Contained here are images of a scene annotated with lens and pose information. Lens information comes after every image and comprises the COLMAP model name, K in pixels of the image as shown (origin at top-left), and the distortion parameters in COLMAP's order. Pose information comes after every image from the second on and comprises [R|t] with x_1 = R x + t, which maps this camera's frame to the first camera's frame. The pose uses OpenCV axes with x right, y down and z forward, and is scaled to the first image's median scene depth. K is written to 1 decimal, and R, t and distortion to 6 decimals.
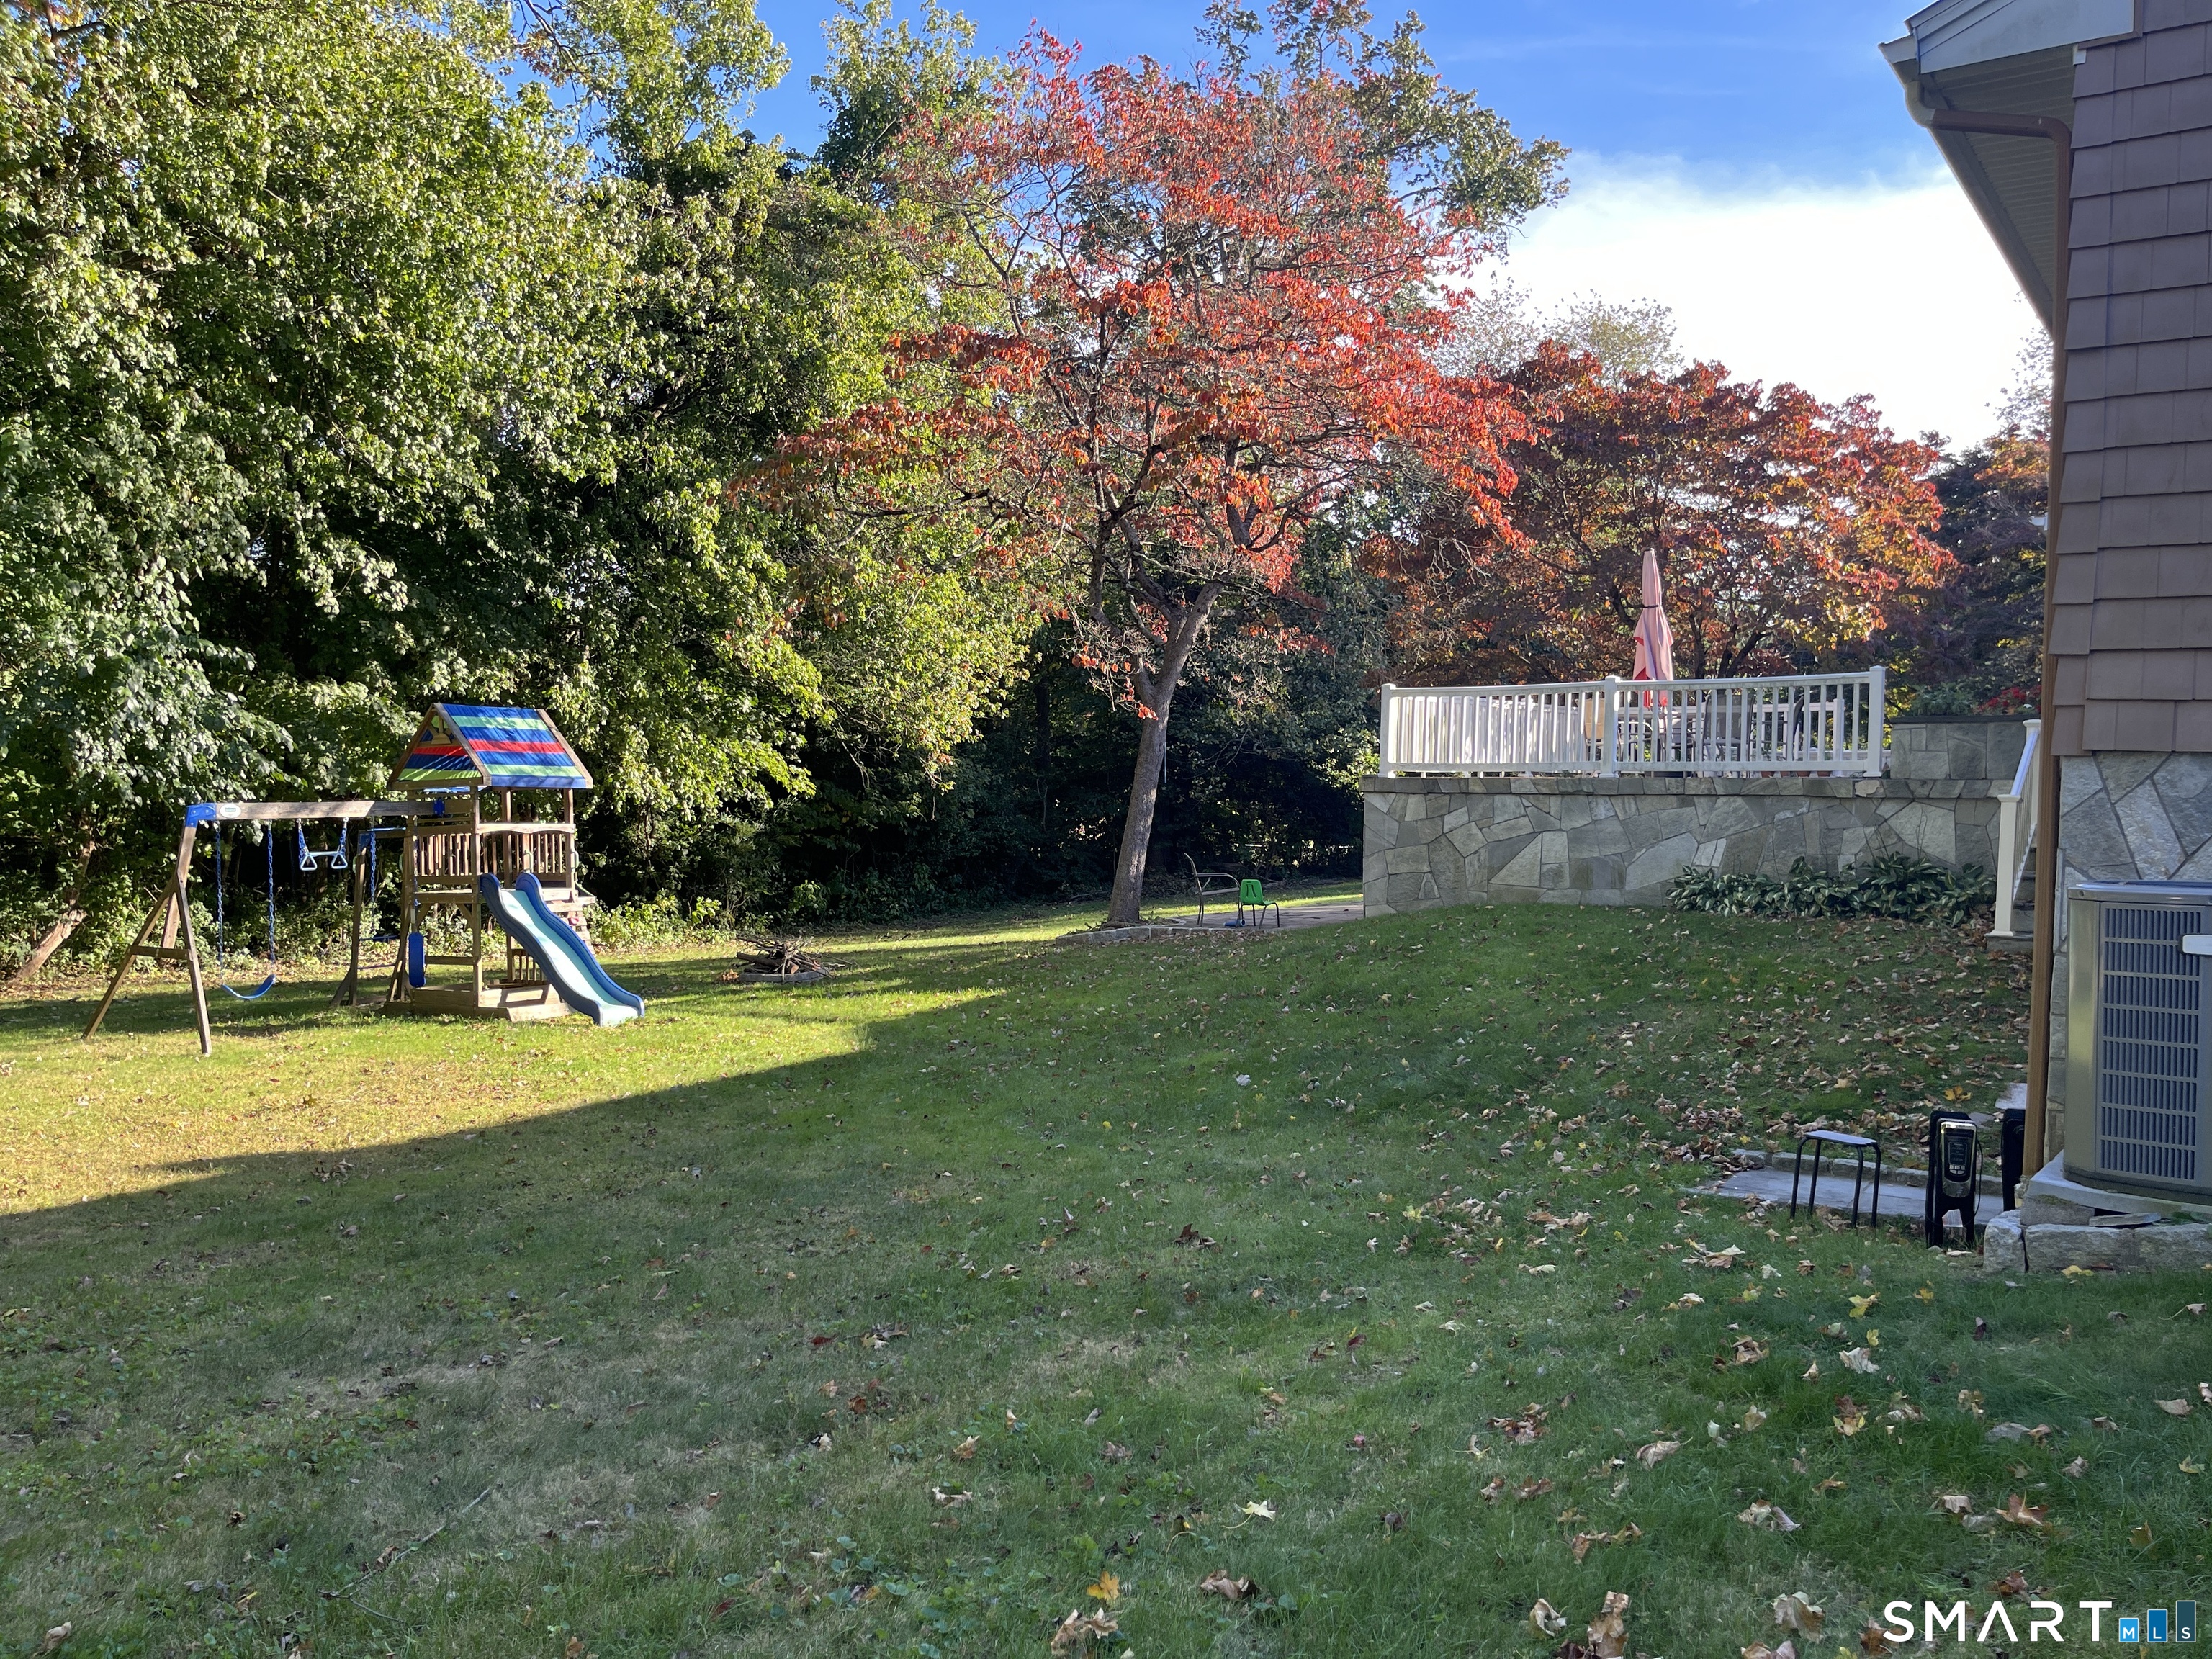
lens RADIAL K [[1654.9, 0, 1106.1], [0, 1654.9, 822.7], [0, 0, 1]] dist [0.020139, -0.060193]
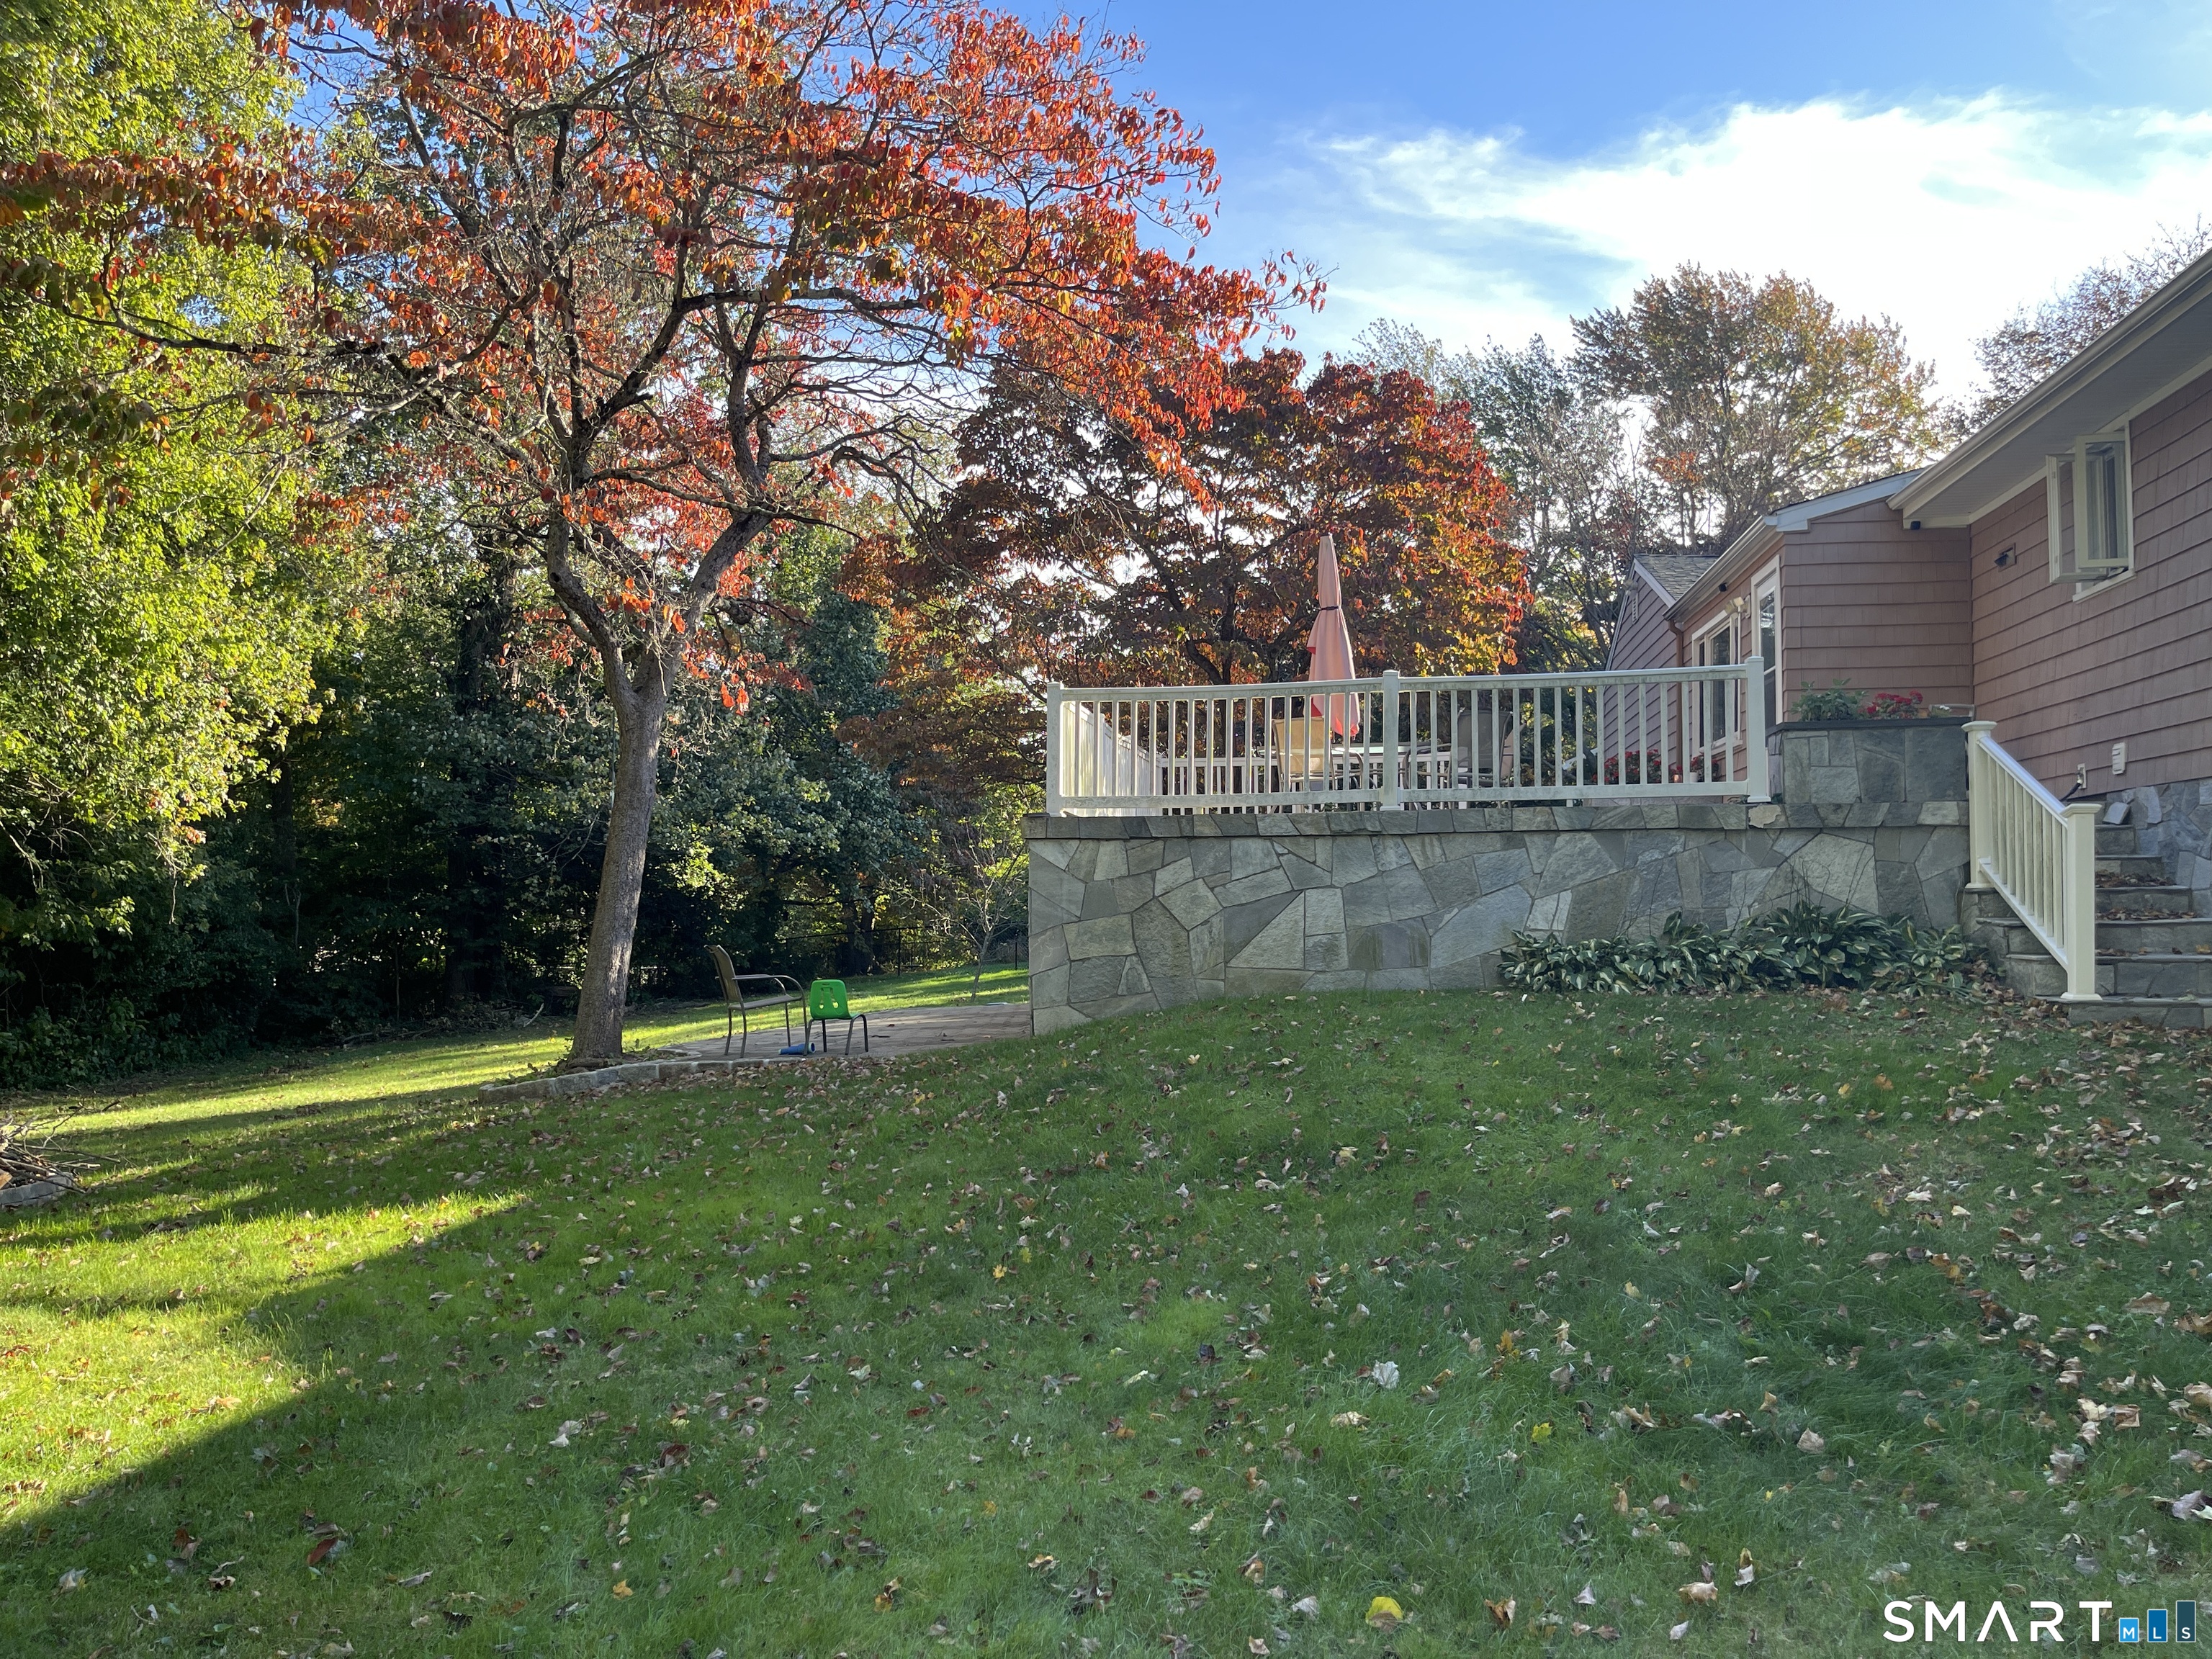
lens RADIAL K [[1654.9, 0, 1114.0], [0, 1654.9, 851.8], [0, 0, 1]] dist [0.020139, -0.060193]
pose [[0.891811, 0.004111, 0.452389, -0.116862], [0.023764, 0.998153, -0.055918, 0.025742], [-0.451783, 0.060619, 0.890066, 0.412693]]
